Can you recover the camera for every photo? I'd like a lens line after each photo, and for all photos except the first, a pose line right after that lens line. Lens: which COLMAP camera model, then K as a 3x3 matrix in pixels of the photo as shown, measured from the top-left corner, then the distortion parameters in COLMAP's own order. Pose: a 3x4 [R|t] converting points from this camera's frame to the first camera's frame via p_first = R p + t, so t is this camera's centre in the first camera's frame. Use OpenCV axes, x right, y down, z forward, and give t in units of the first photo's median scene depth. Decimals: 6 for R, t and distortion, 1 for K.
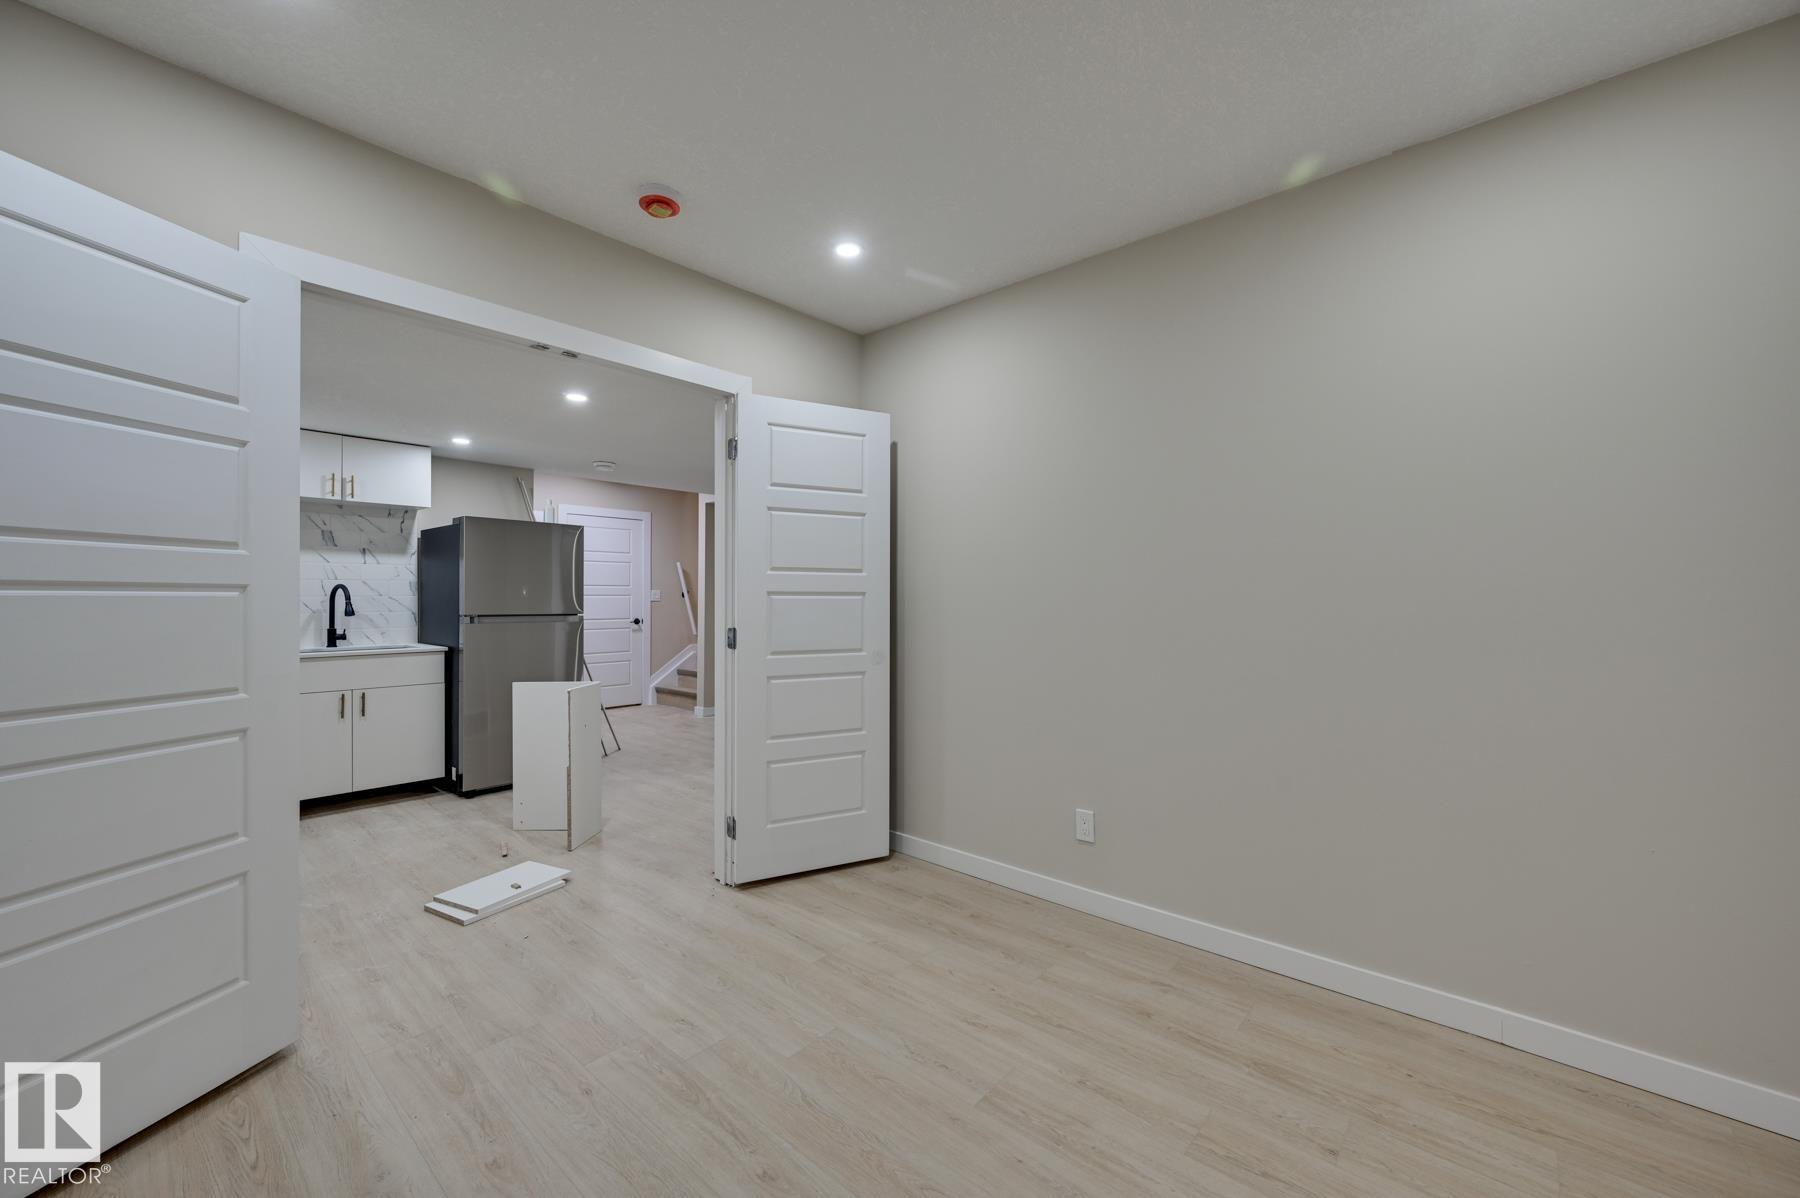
lens RADIAL K [[705.6, 0, 903.5], [0, 705.6, 599.0], [0, 0, 1]] dist [-0.001760, 0.000637]
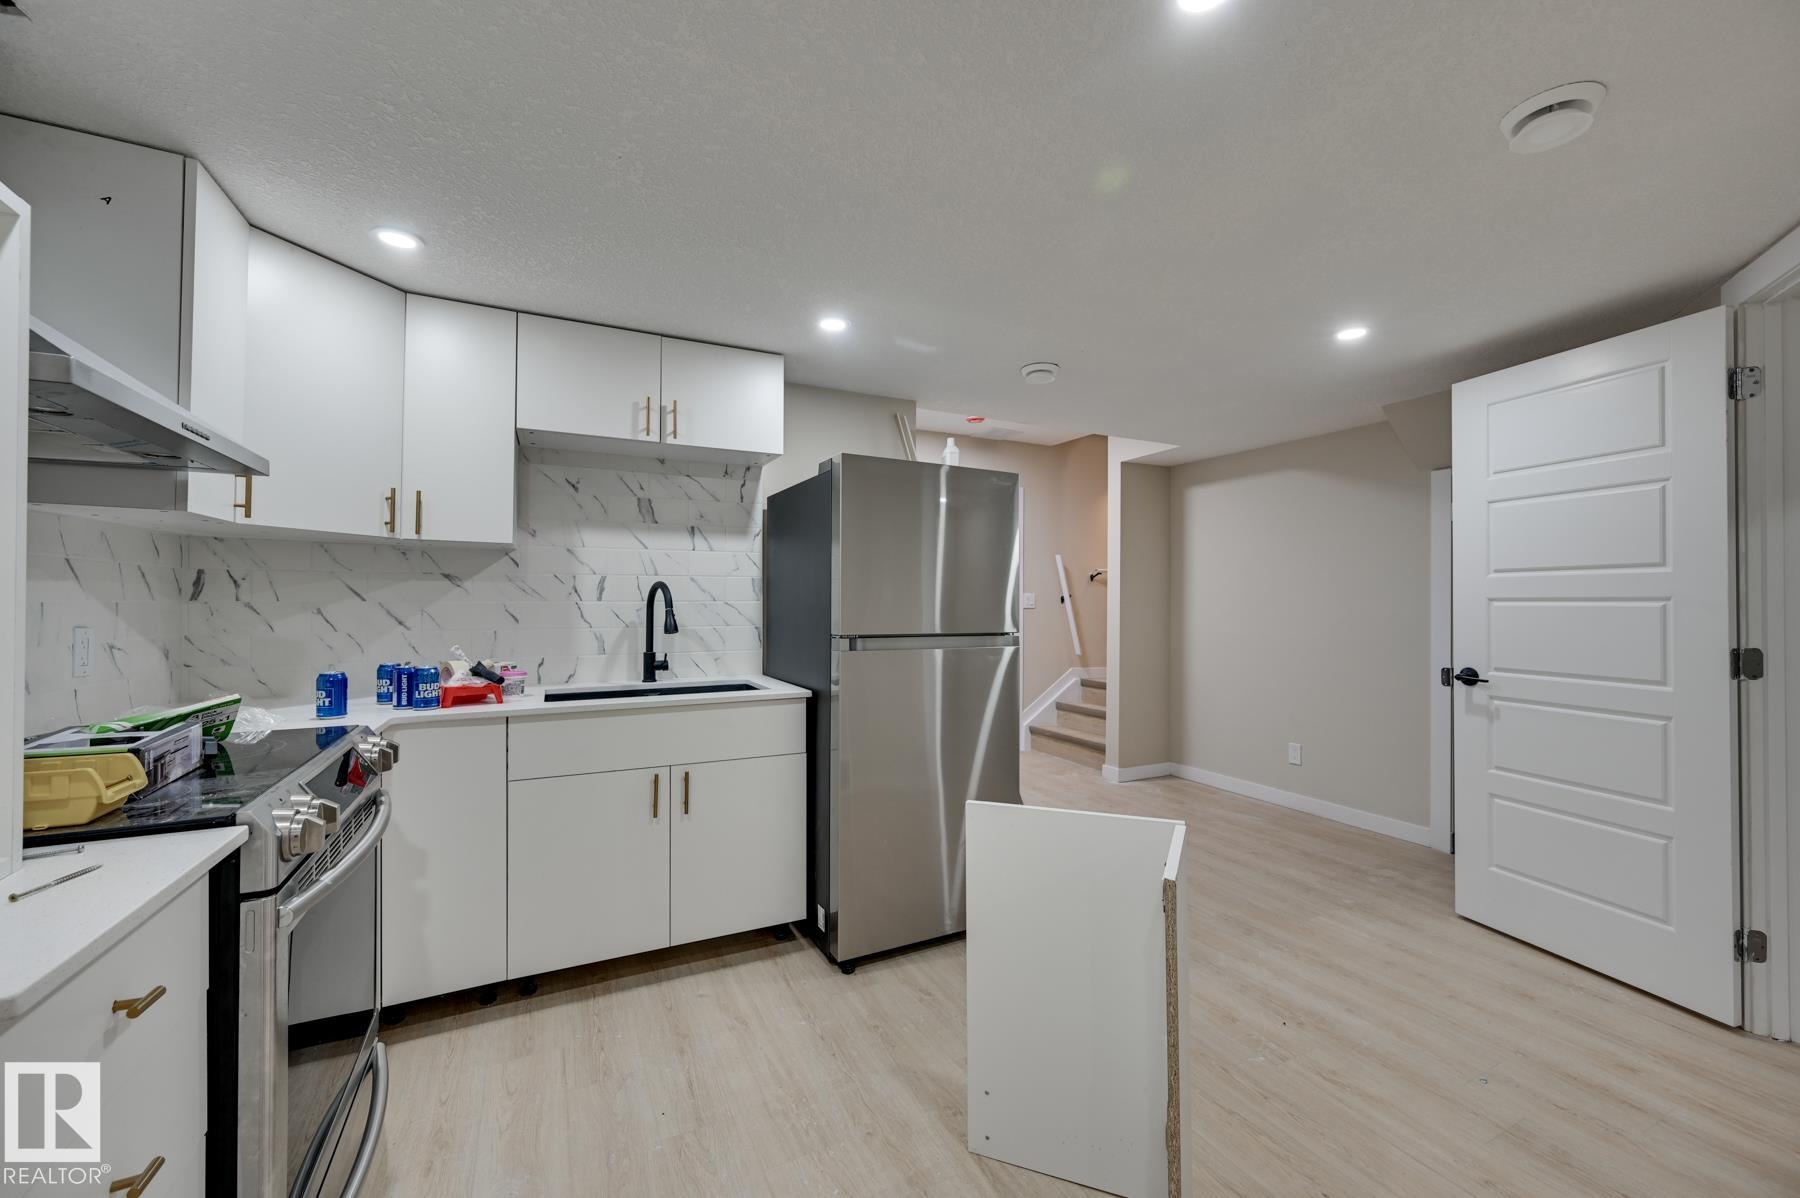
lens RADIAL K [[705.6, 0, 903.5], [0, 705.6, 599.0], [0, 0, 1]] dist [-0.001760, 0.000637]
pose [[0.927225, -0.003427, -0.374490, -0.360593], [0.000134, 0.999961, -0.008819, -0.000279], [0.374505, 0.008127, 0.927189, 0.495464]]
